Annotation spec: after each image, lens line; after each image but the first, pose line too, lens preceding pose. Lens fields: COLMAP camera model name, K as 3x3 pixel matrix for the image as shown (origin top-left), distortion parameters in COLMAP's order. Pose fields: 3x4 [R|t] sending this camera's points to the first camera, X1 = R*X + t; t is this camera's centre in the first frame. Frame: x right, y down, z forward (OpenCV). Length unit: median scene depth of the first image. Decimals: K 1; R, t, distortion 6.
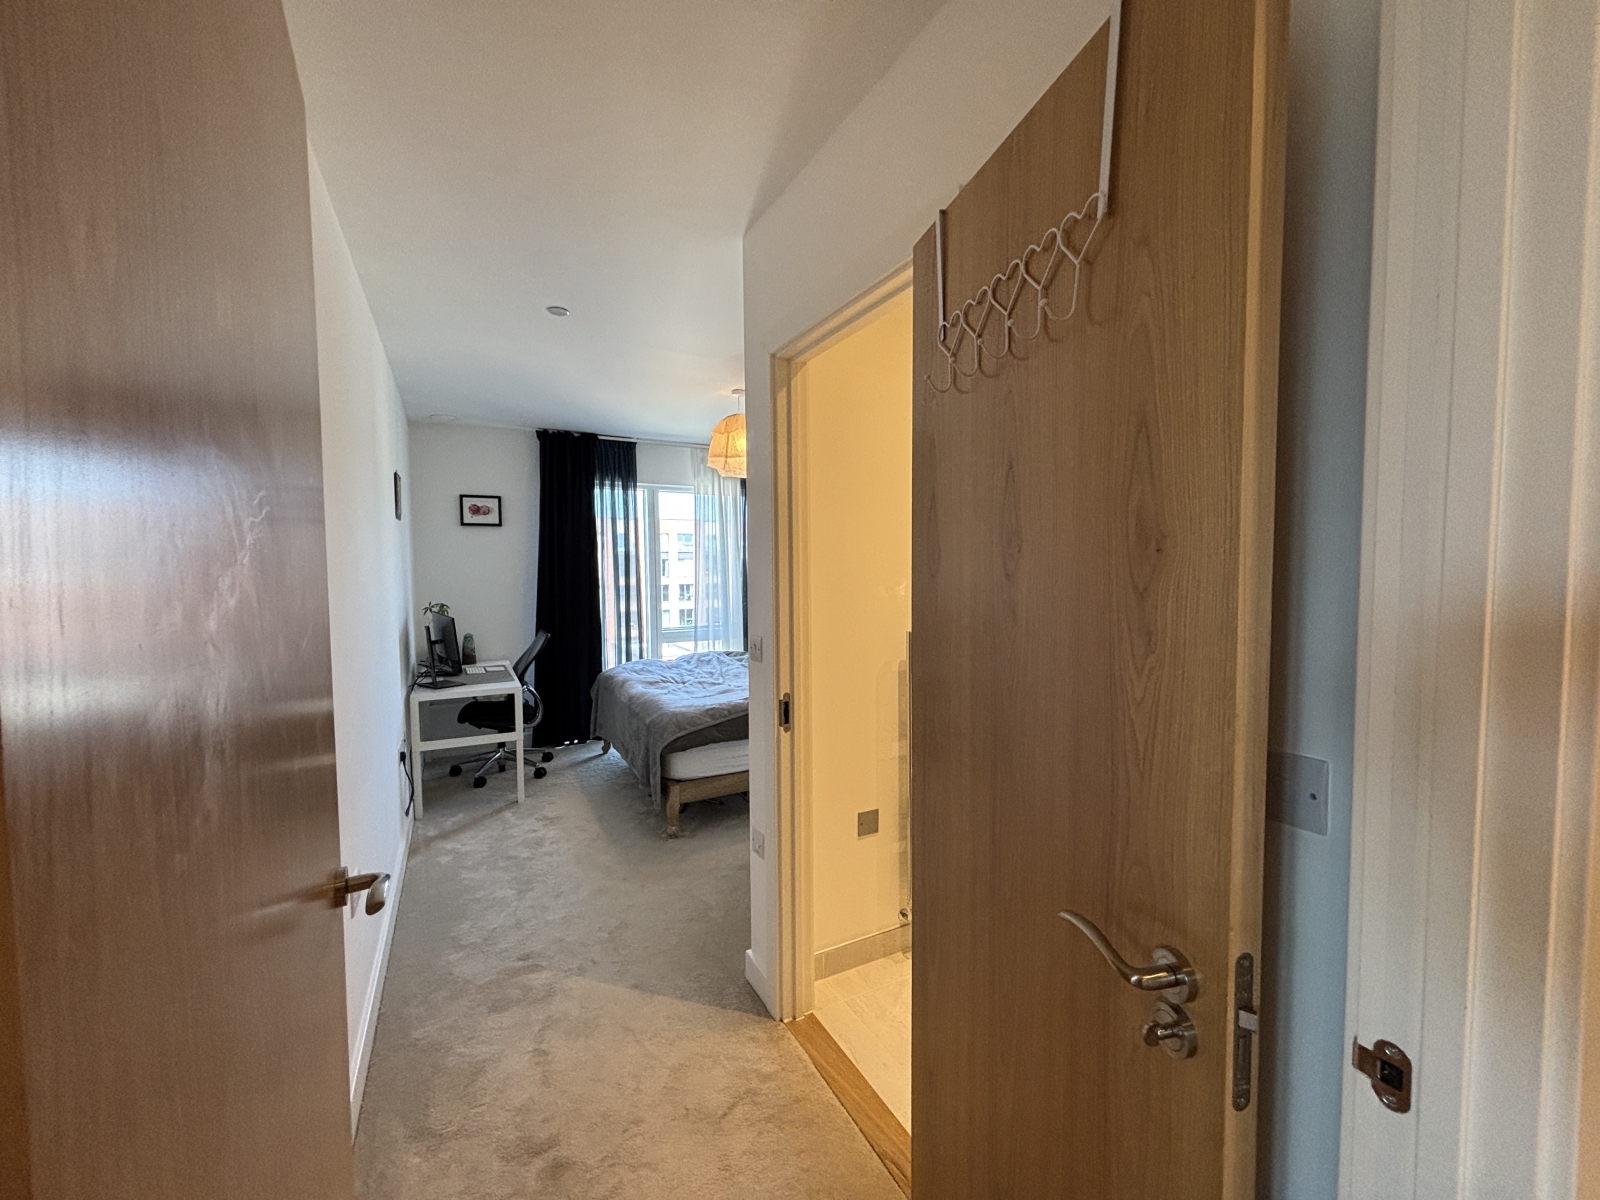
lens RADIAL K [[641.0, 0, 800.8], [0, 641.0, 606.1], [0, 0, 1]] dist [-0.000505, -0.000081]
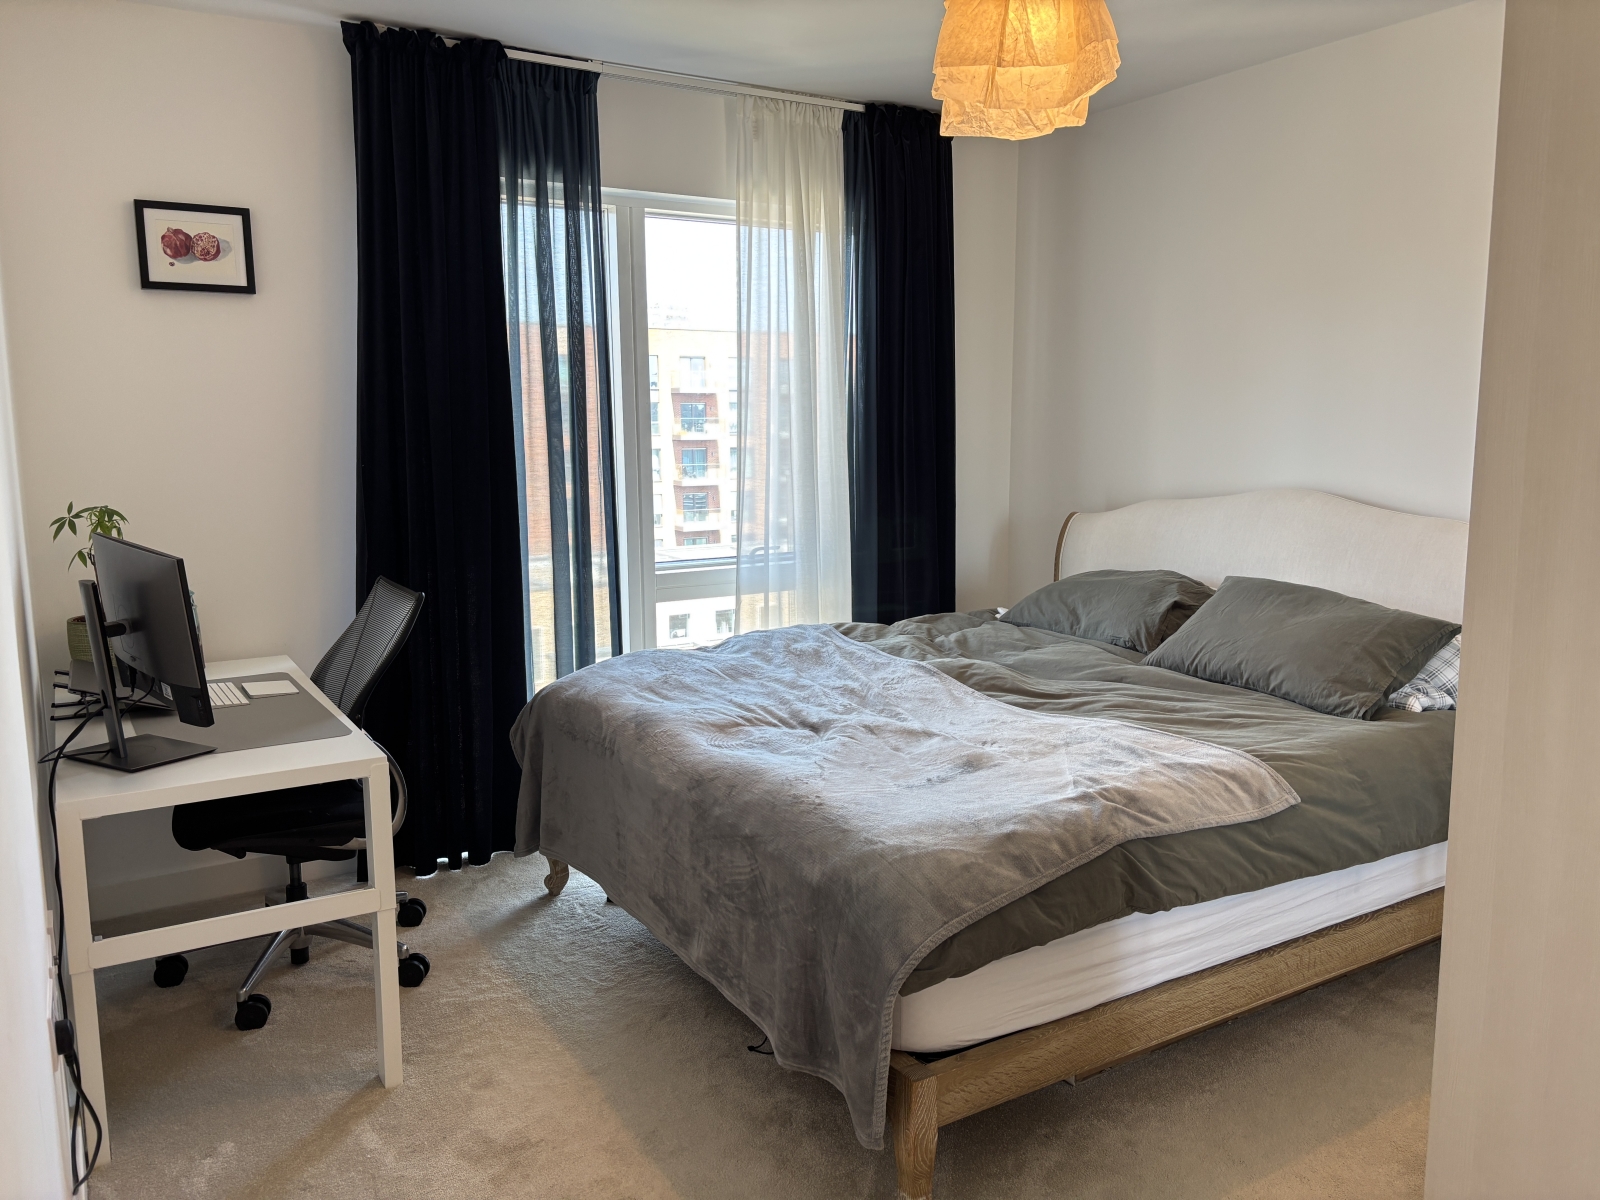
lens RADIAL K [[1219.7, 0, 799.2], [0, 1219.7, 597.2], [0, 0, 1]] dist [0.023942, 0.000128]
pose [[0.998566, -0.006424, 0.053151, -0.207558], [0.001800, 0.996241, 0.086602, -0.012445], [-0.053507, -0.086382, 0.994824, 0.288830]]
